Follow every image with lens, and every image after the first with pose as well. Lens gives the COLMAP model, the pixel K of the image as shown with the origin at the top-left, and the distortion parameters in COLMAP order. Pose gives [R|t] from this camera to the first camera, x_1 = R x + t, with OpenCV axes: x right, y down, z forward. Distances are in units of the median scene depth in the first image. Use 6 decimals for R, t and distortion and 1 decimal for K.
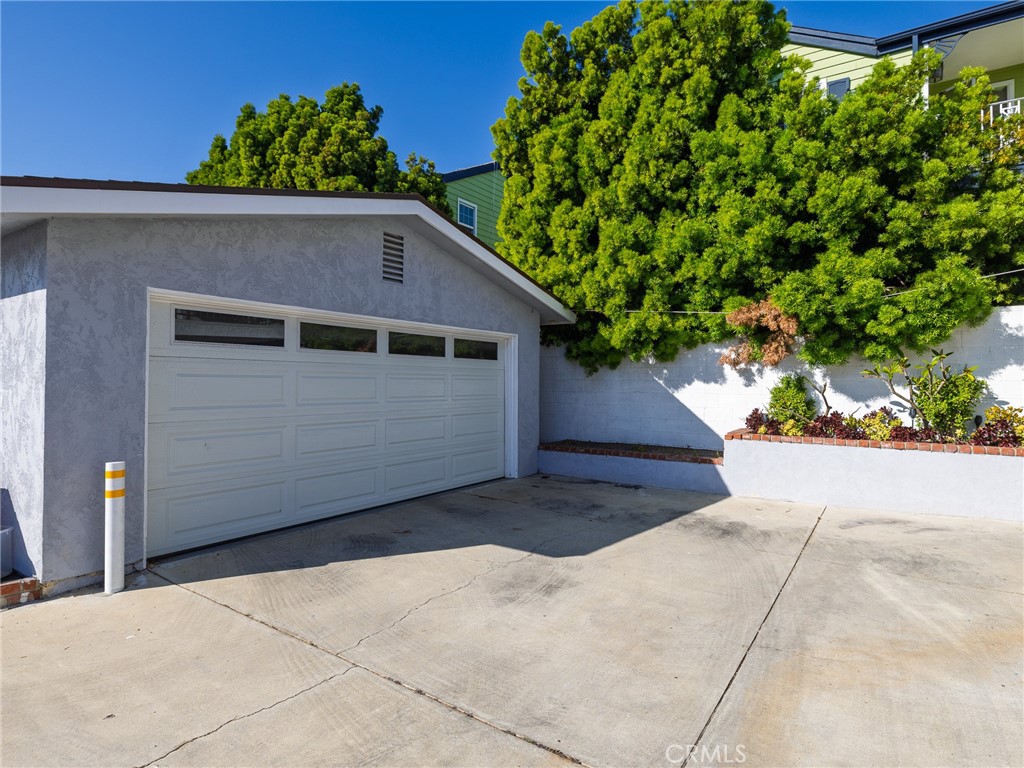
lens RADIAL K [[542.3, 0, 510.5], [0, 542.3, 376.2], [0, 0, 1]] dist [0.000676, 0.000272]
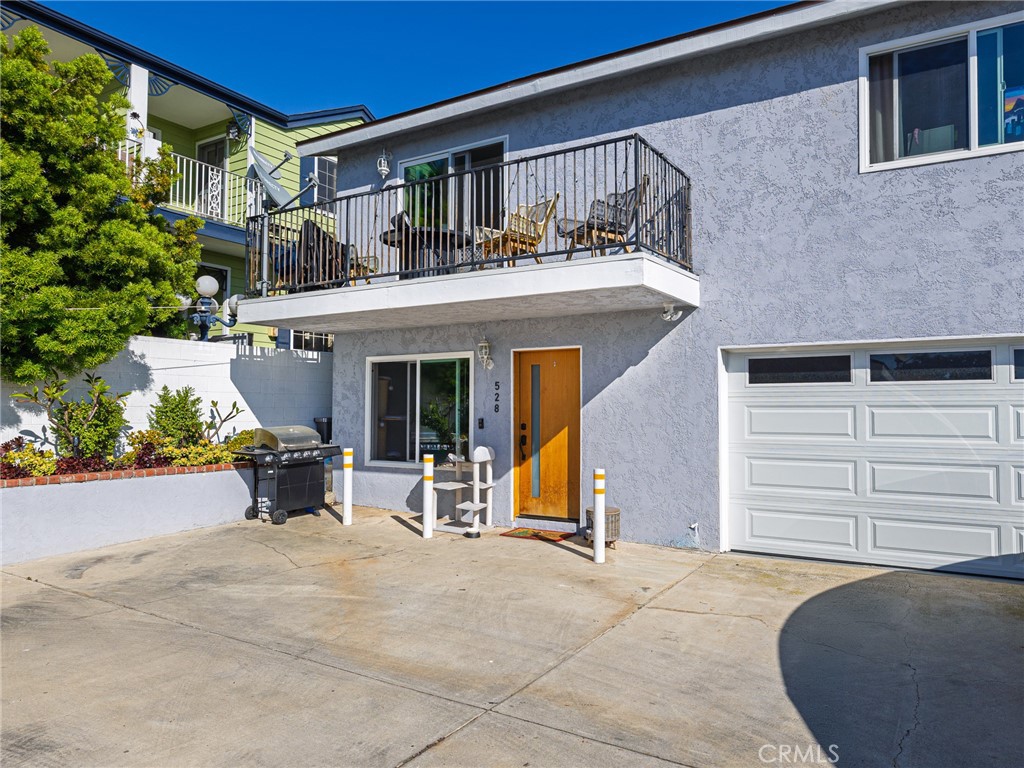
lens RADIAL K [[709.3, 0, 512.0], [0, 709.3, 384.0], [0, 0, 1]] dist [-0.001871, -0.000384]
pose [[-0.012287, 0.031661, 0.999423, -0.891387], [-0.010342, 0.999441, -0.031789, 0.004365], [-0.999871, -0.010727, -0.011953, 0.559450]]
